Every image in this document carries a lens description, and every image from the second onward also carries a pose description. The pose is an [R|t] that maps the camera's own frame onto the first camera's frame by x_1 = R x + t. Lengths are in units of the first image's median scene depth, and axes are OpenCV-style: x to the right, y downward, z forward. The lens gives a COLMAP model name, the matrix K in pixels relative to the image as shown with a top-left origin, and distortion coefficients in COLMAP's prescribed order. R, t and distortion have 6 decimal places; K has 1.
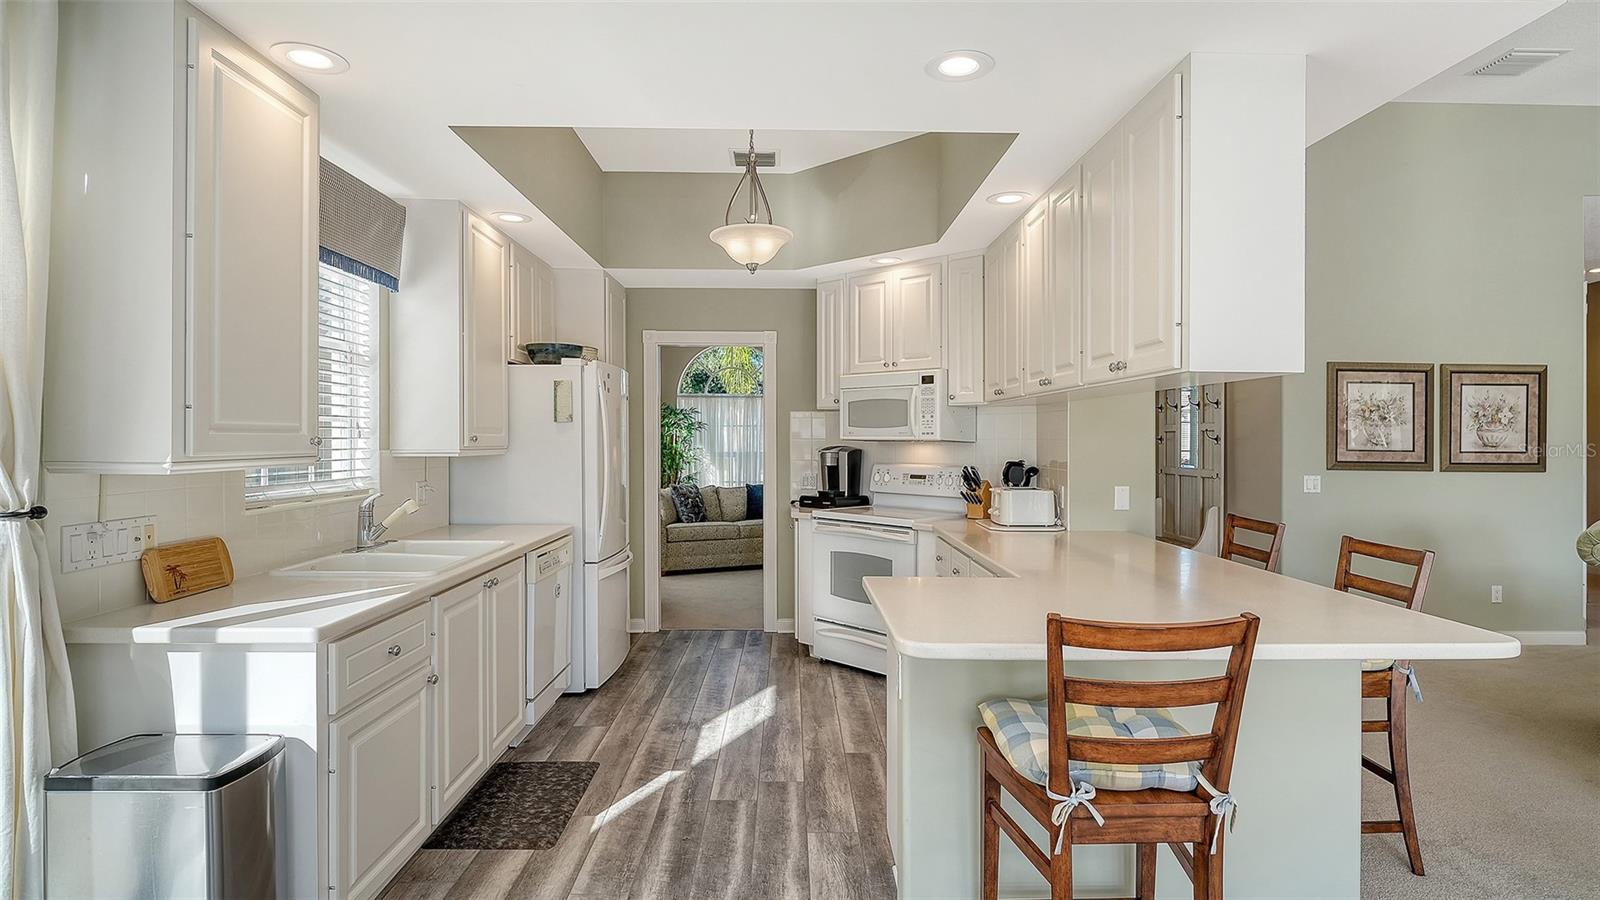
lens RADIAL K [[824.7, 0, 800.0], [0, 824.7, 450.0], [0, 0, 1]] dist [-0.002161, -0.000741]
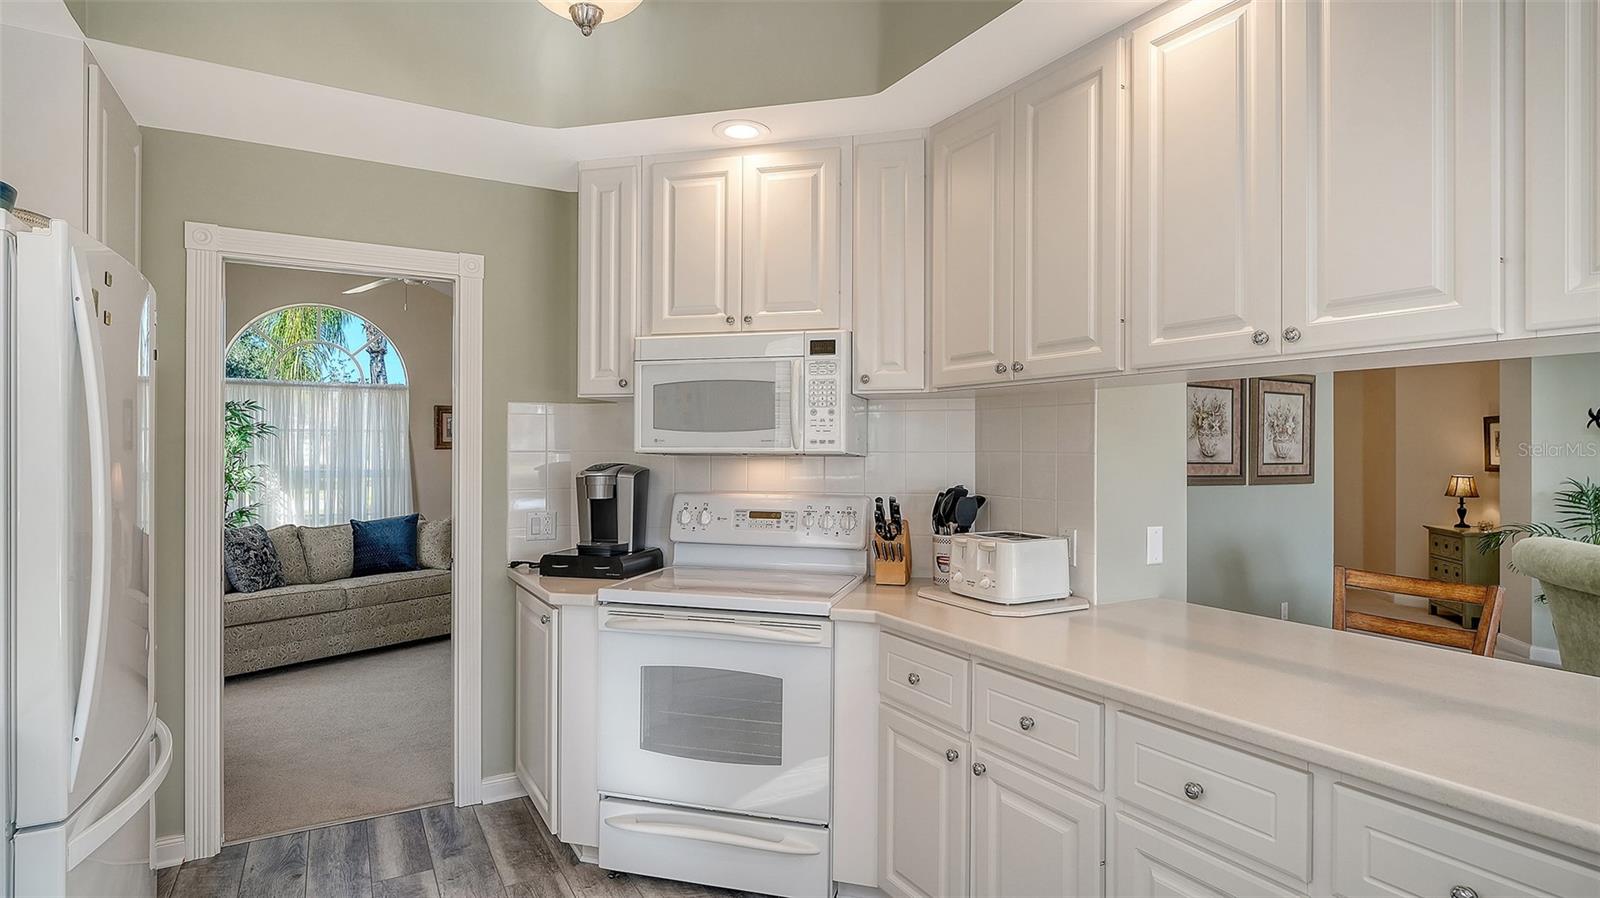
lens RADIAL K [[824.7, 0, 800.0], [0, 824.7, 449.0], [0, 0, 1]] dist [-0.002161, -0.000741]
pose [[0.875531, -0.000687, 0.483161, -0.114133], [0.007181, 0.999907, -0.011591, -0.007478], [-0.483108, 0.013618, 0.875455, 0.437711]]
